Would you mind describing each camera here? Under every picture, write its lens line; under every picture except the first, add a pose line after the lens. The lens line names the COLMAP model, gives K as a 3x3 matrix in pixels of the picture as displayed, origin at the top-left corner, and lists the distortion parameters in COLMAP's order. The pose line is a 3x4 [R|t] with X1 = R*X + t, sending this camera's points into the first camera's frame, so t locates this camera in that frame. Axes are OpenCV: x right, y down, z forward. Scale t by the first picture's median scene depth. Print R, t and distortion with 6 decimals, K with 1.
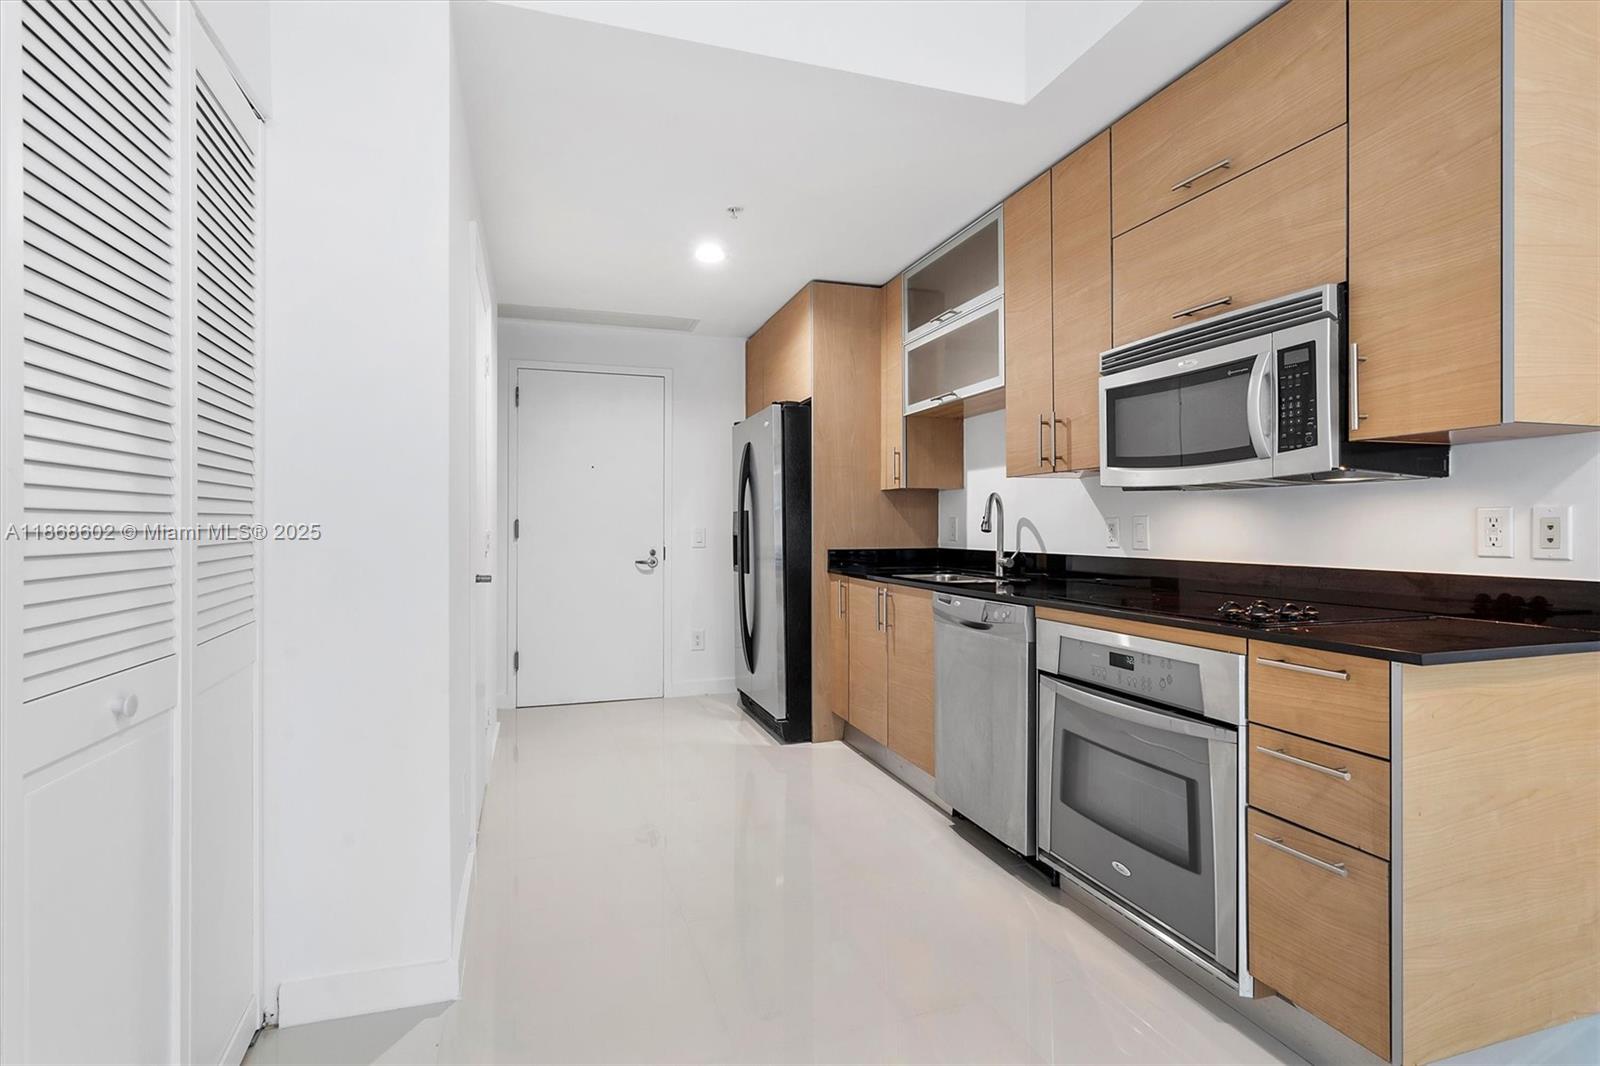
lens RADIAL K [[794.8, 0, 801.4], [0, 794.8, 524.5], [0, 0, 1]] dist [-0.020698, 0.000475]
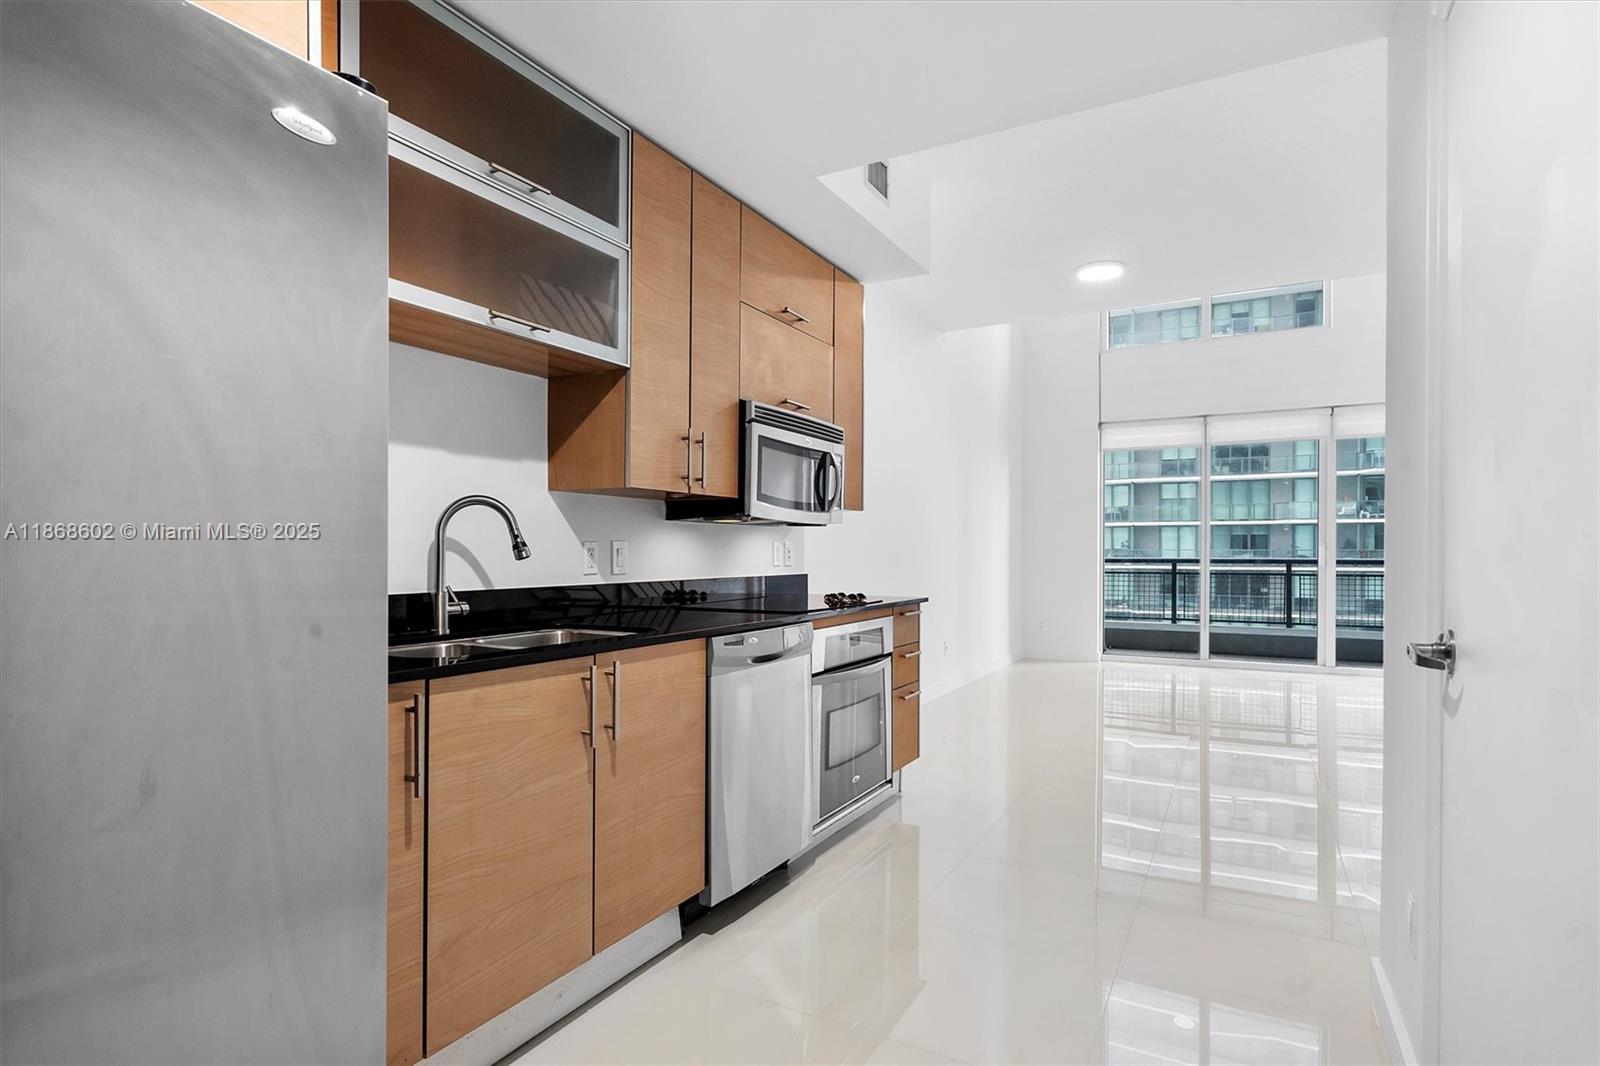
lens RADIAL K [[811.9, 0, 802.6], [0, 811.9, 558.8], [0, 0, 1]] dist [-0.000762, 0.000063]
pose [[-0.671680, -0.004458, 0.740828, -0.479731], [-0.000519, 0.999984, 0.005547, 0.006278], [-0.740841, 0.003342, -0.671672, 1.519941]]
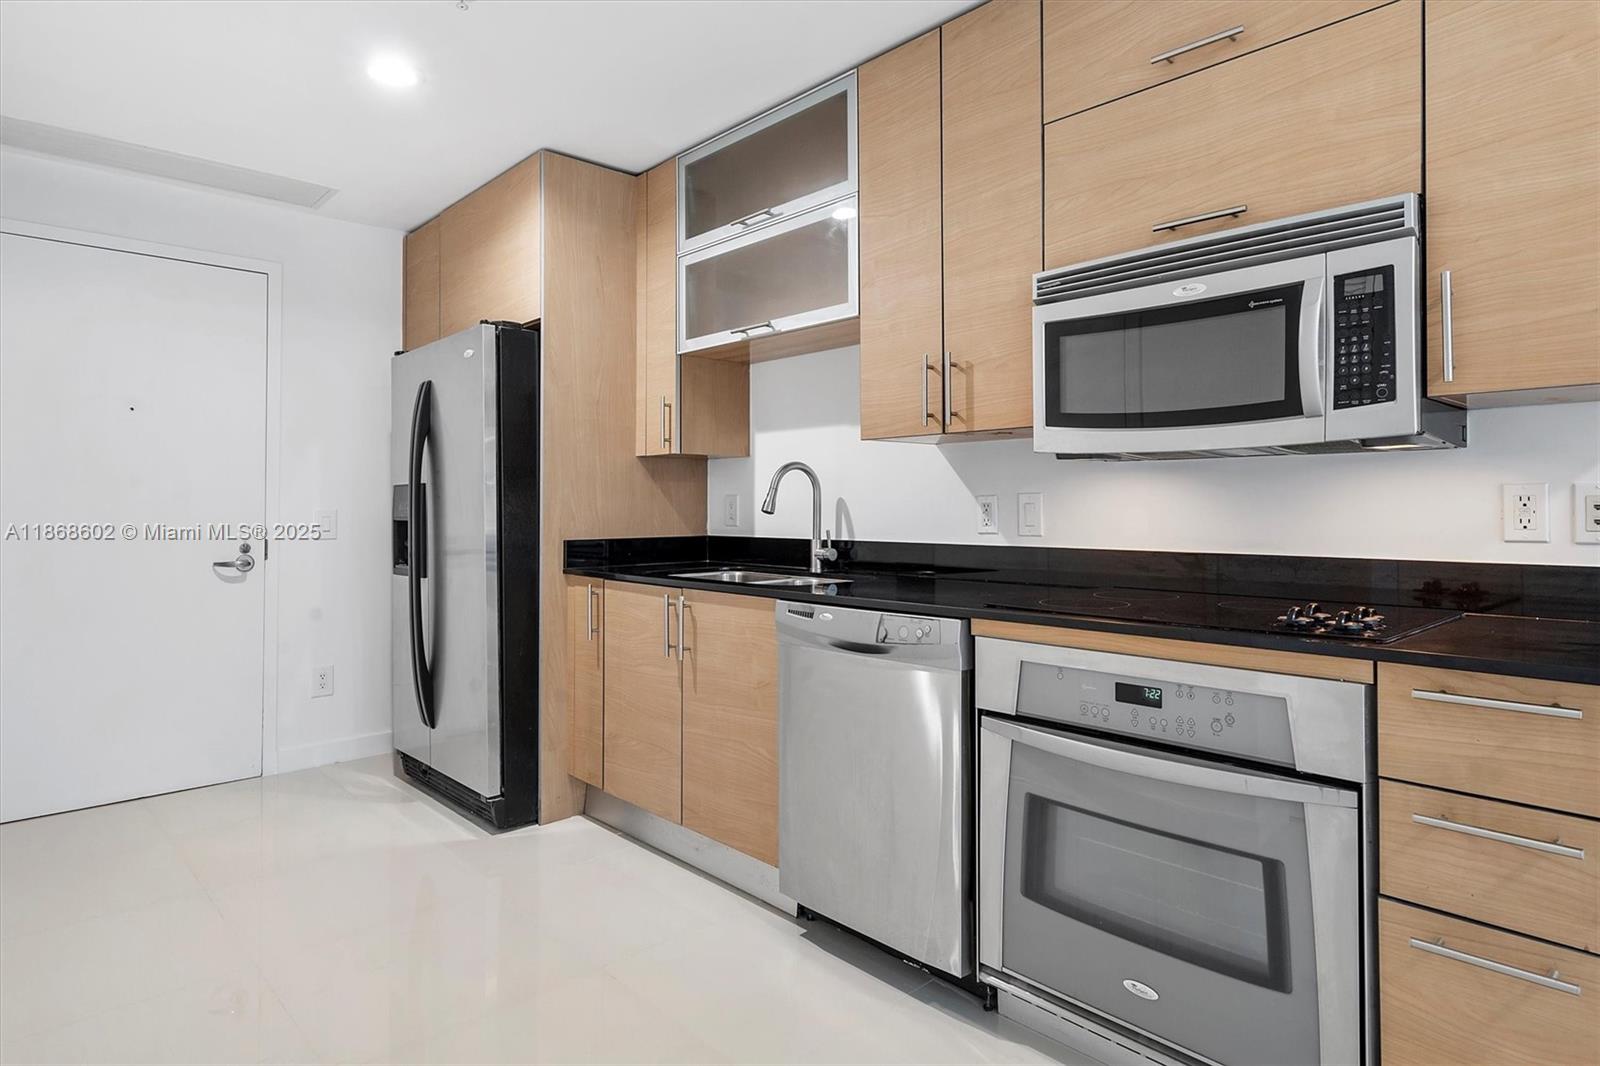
lens RADIAL K [[901.4, 0, 815.7], [0, 901.4, 493.6], [0, 0, 1]] dist [-0.001861, -0.000205]
pose [[0.904117, 0.005913, 0.427245, -0.148630], [-0.000509, 0.999918, -0.012762, 0.001287], [-0.427285, 0.011321, 0.904046, 0.281484]]
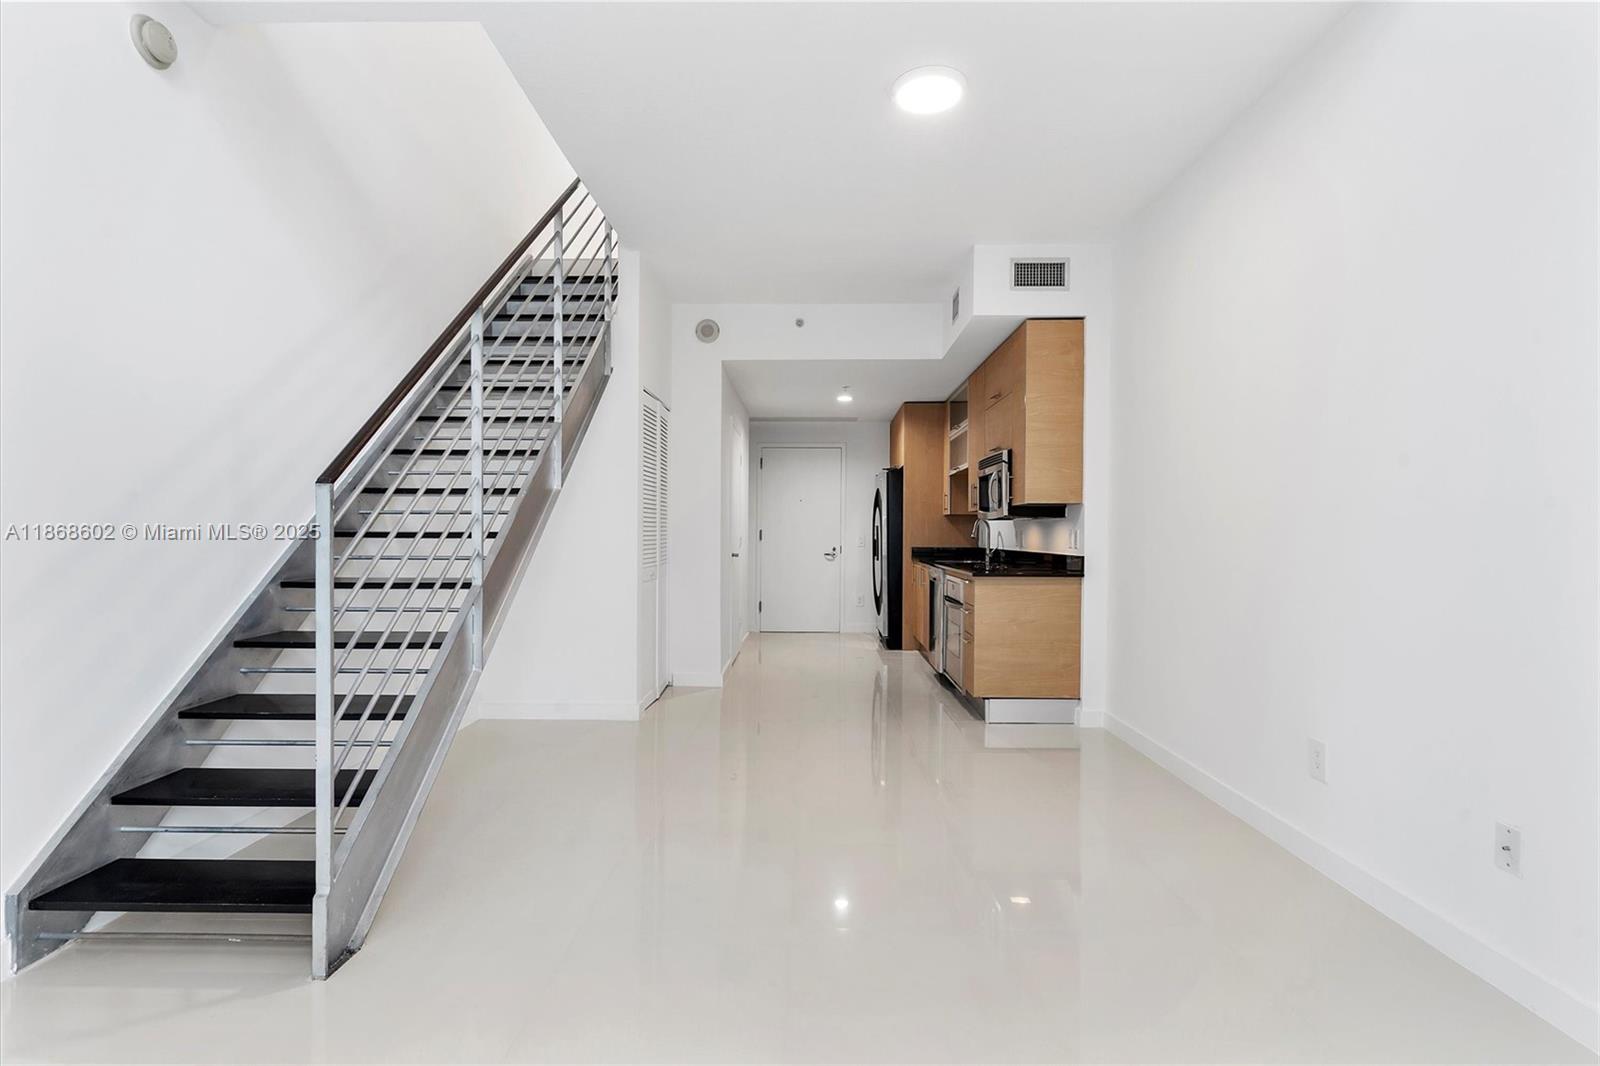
lens RADIAL K [[794.8, 0, 801.4], [0, 794.8, 524.5], [0, 0, 1]] dist [-0.020698, 0.000475]
pose [[0.944025, -0.000918, -0.329873, 0.574653], [-0.001196, 0.999980, -0.006206, -0.013777], [0.329872, 0.006253, 0.944005, -1.201747]]
